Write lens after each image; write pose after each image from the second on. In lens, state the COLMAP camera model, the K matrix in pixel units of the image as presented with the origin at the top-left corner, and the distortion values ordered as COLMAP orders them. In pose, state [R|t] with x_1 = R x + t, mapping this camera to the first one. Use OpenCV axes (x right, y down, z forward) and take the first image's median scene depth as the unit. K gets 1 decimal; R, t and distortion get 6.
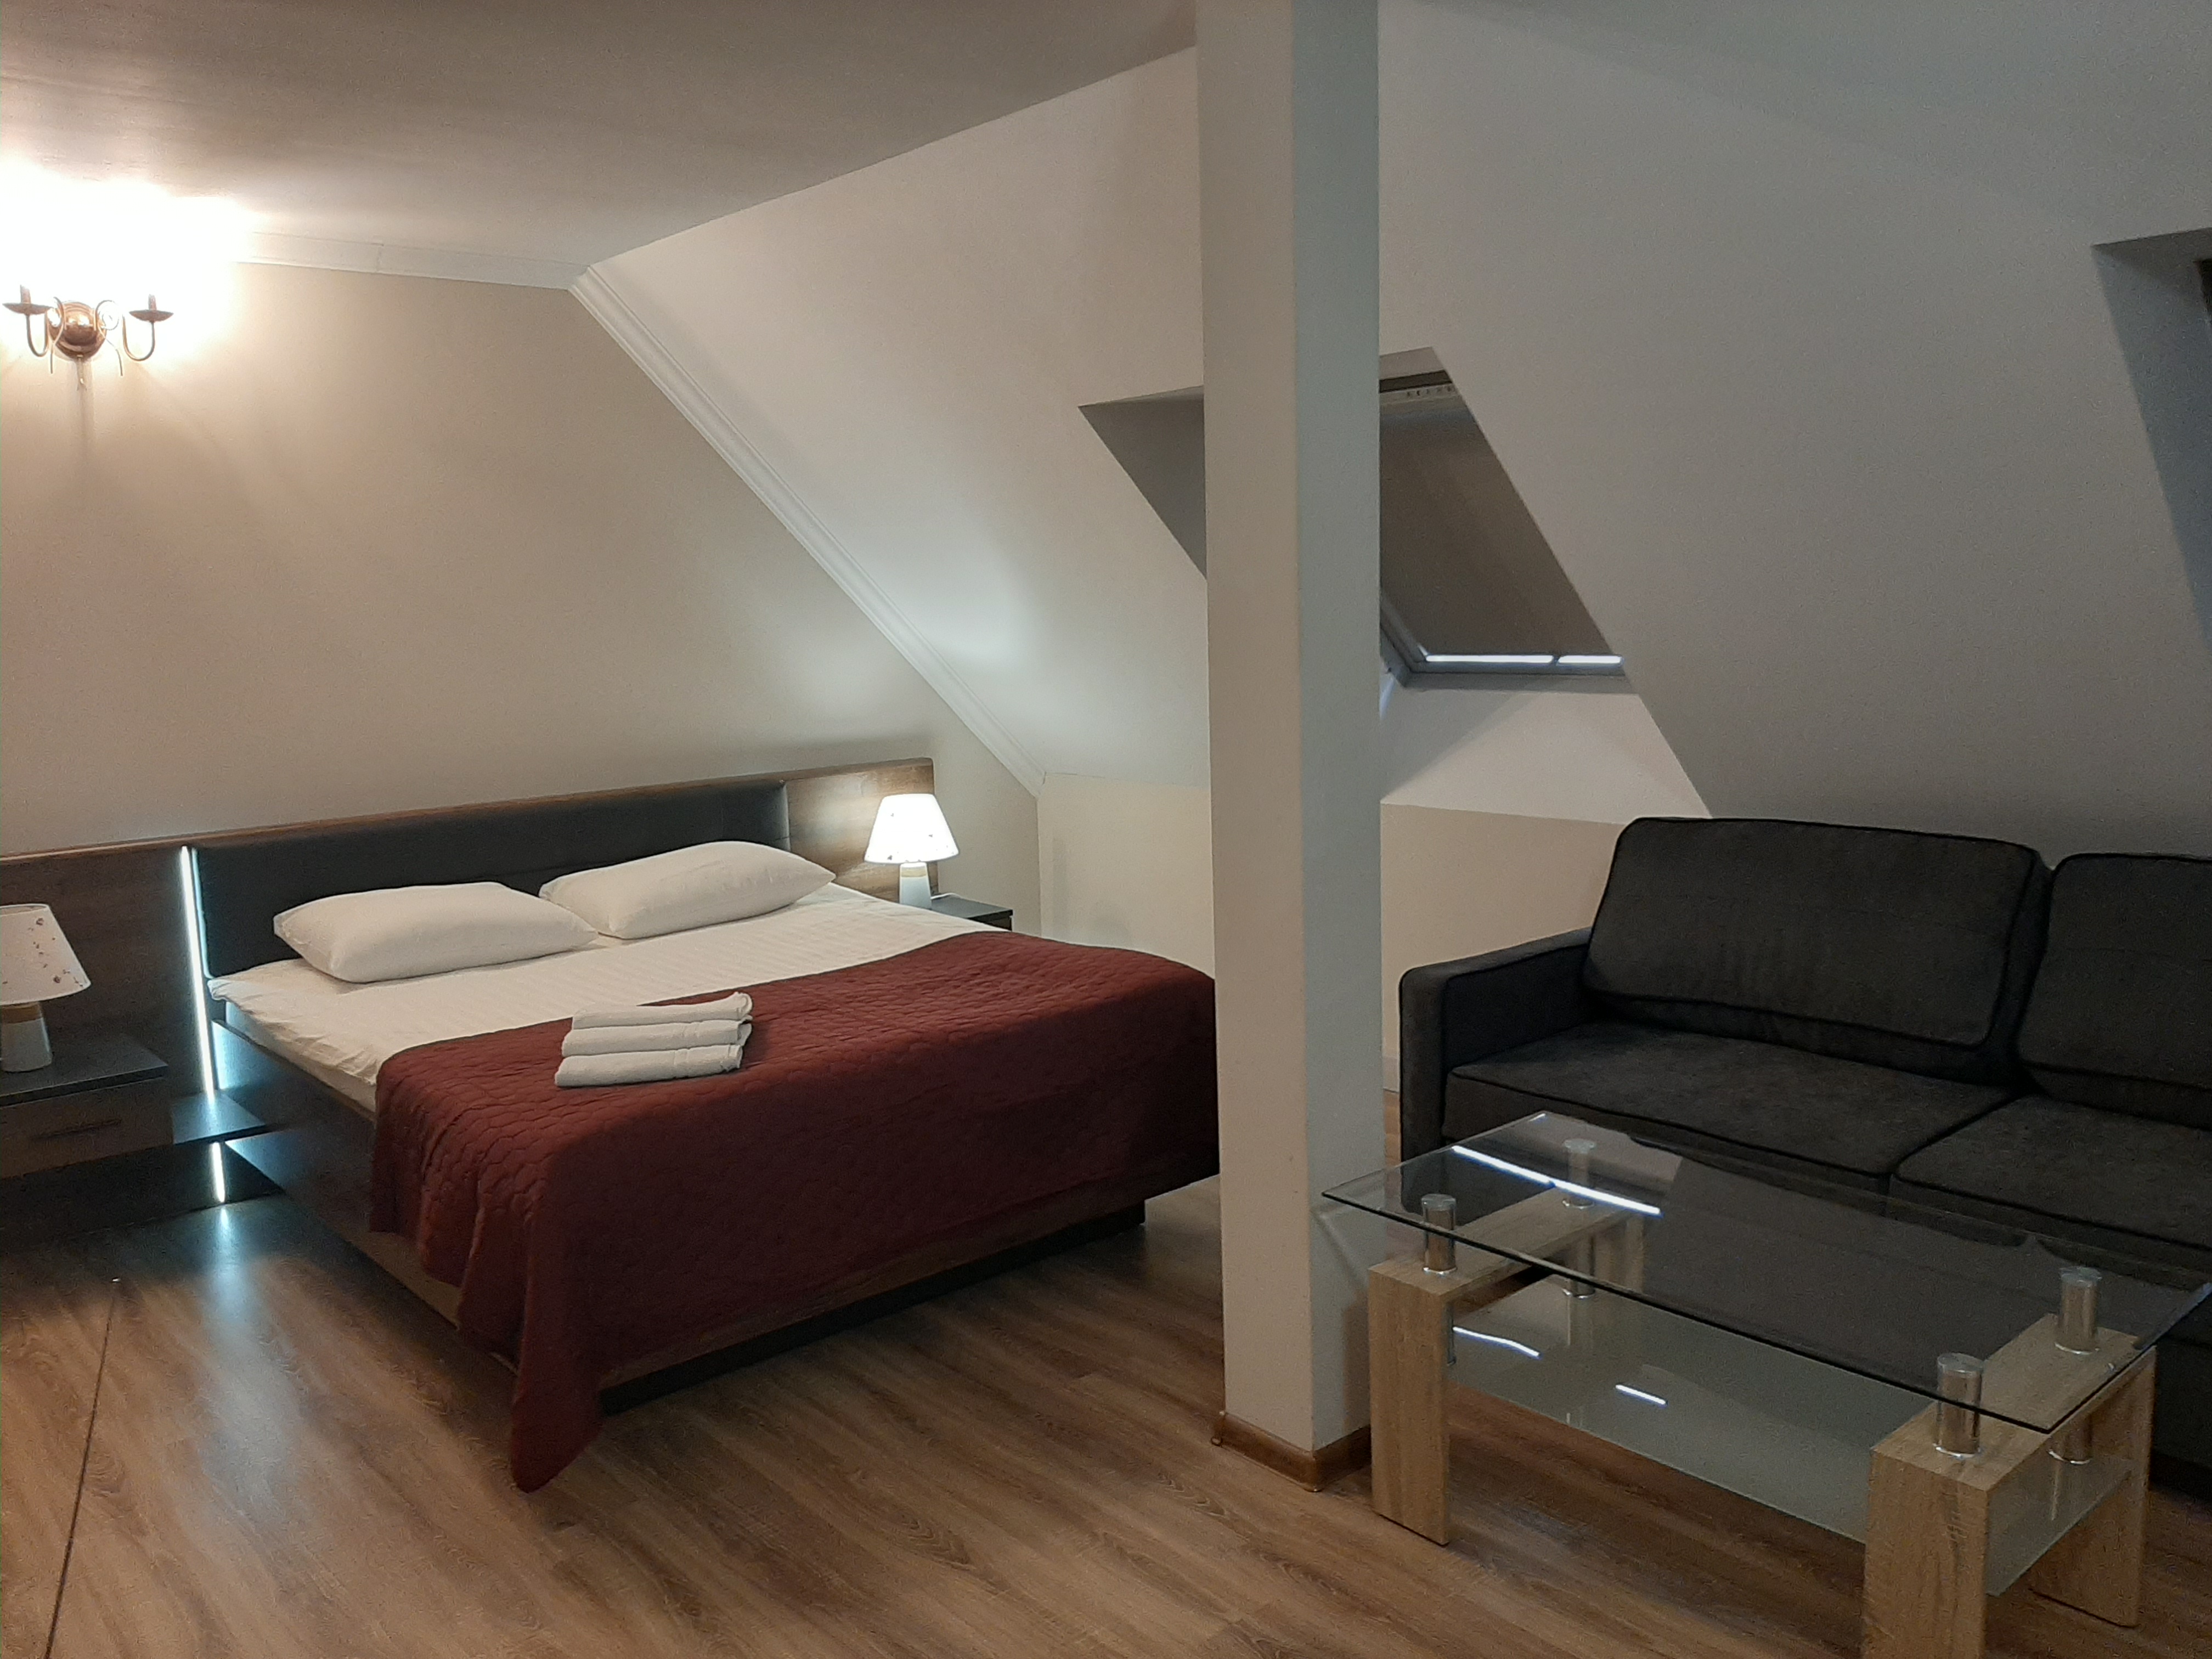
lens RADIAL K [[1705.2, 0, 1097.5], [0, 1705.2, 816.0], [0, 0, 1]] dist [0.007425, -0.045515]
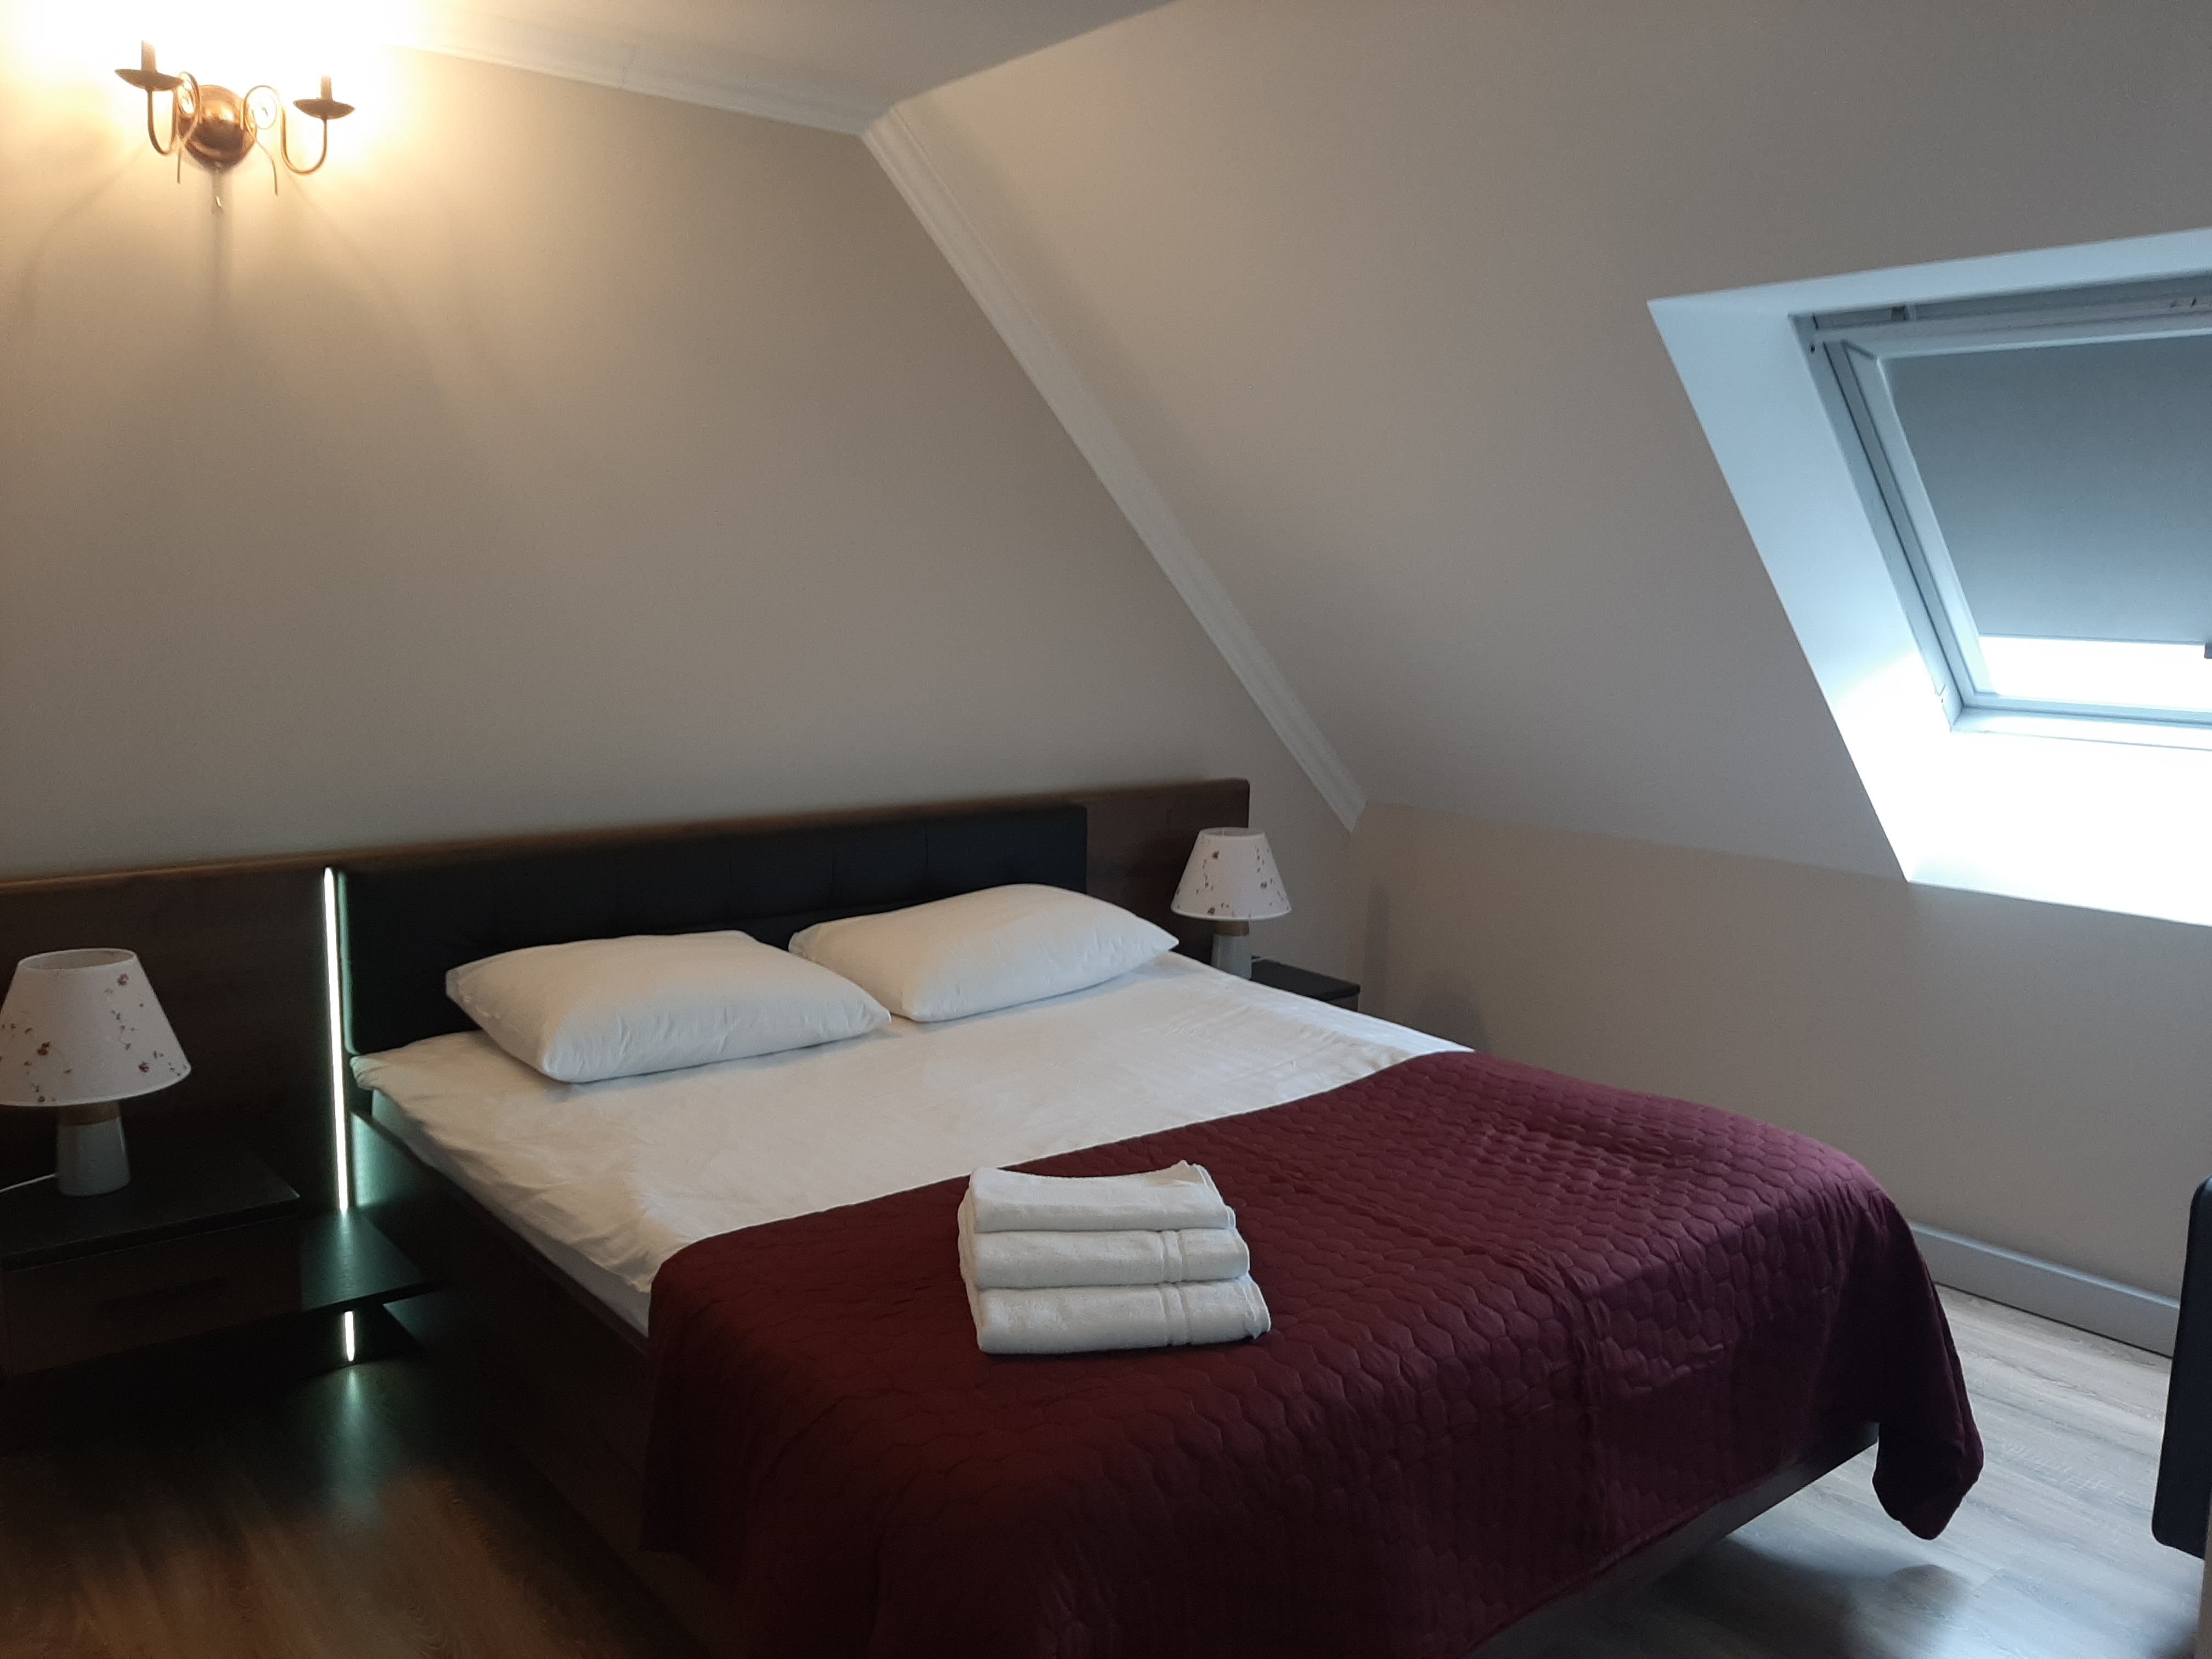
lens RADIAL K [[1705.2, 0, 1125.6], [0, 1705.2, 817.0], [0, 0, 1]] dist [0.007425, -0.045515]
pose [[0.998465, 0.053983, -0.012369, -0.203785], [-0.053931, 0.998535, 0.004488, -0.025216], [0.012593, -0.003814, 0.999913, 0.305094]]
